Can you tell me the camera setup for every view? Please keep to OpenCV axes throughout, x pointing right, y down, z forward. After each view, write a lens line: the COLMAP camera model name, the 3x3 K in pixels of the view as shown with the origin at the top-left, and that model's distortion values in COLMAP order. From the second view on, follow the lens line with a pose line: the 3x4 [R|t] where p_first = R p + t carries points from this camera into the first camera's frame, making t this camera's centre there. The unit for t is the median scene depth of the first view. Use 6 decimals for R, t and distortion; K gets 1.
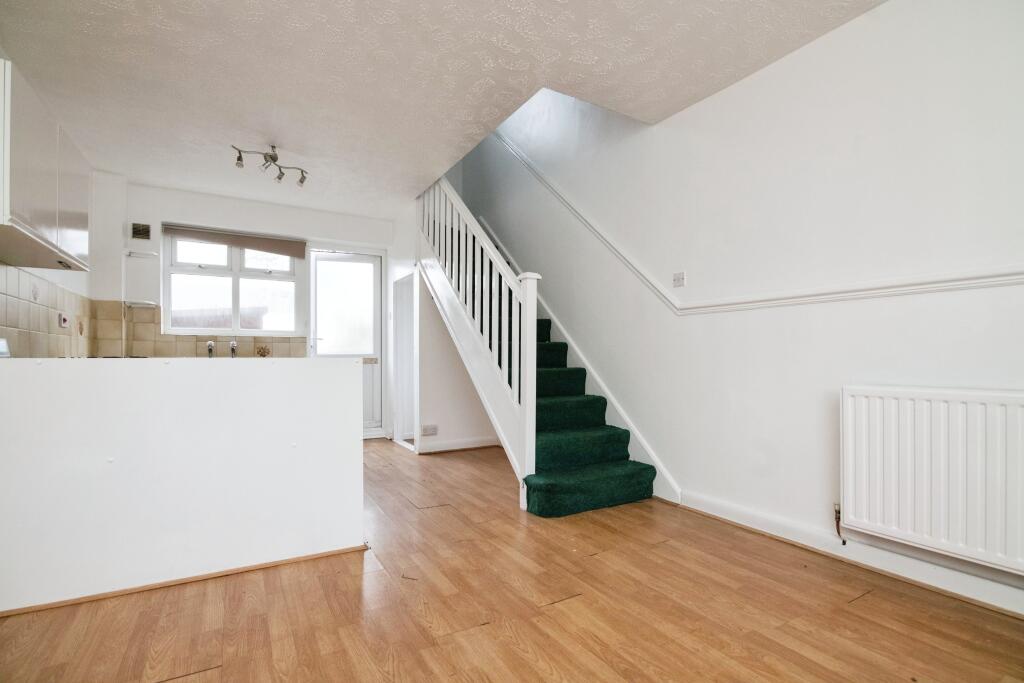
lens RADIAL K [[475.0, 0, 512.4], [0, 475.0, 350.5], [0, 0, 1]] dist [-0.022107, 0.002984]
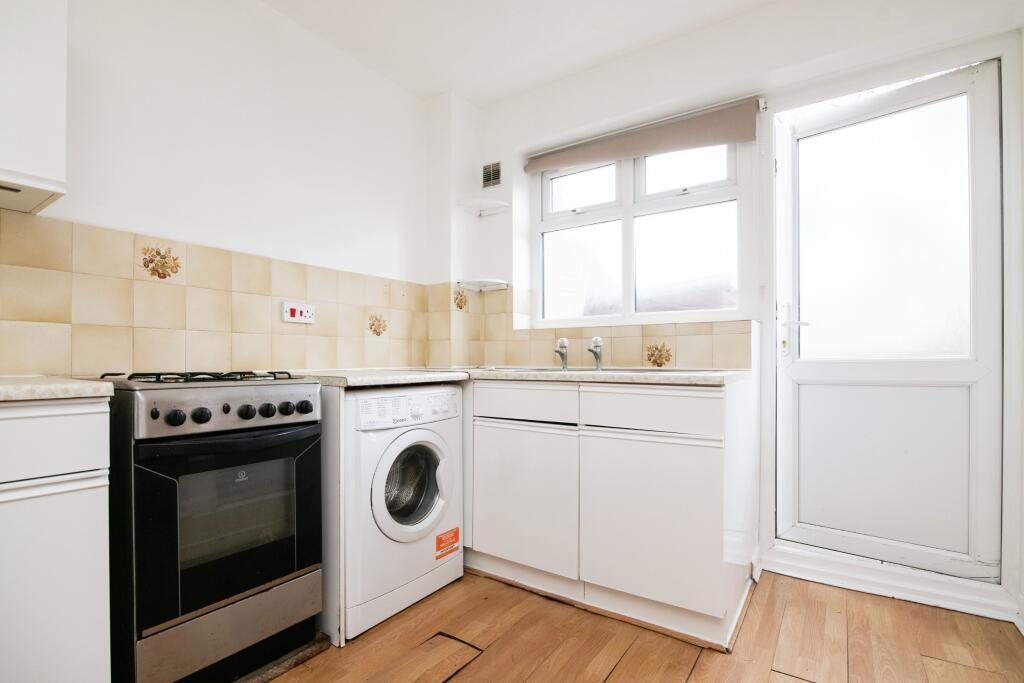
lens RADIAL K [[475.0, 0, 526.9], [0, 475.0, 362.6], [0, 0, 1]] dist [-0.022107, 0.002984]
pose [[0.436301, 0.002328, -0.899798, -0.170912], [0.012711, 0.999881, 0.008750, 0.003643], [0.899711, -0.015255, 0.436219, 0.739987]]
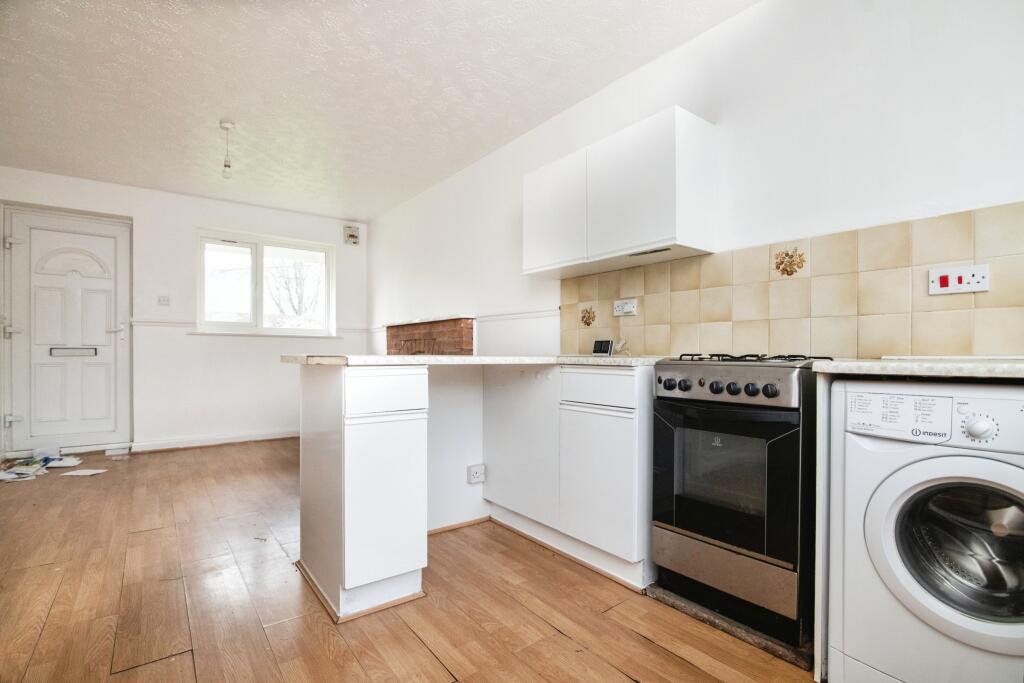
lens RADIAL K [[475.0, 0, 510.3], [0, 475.0, 352.6], [0, 0, 1]] dist [-0.022107, 0.002984]
pose [[-0.992879, -0.001982, -0.119112, -0.322281], [-0.000048, 0.999868, -0.016240, 0.014860], [0.119128, -0.016119, -0.992748, 1.042842]]
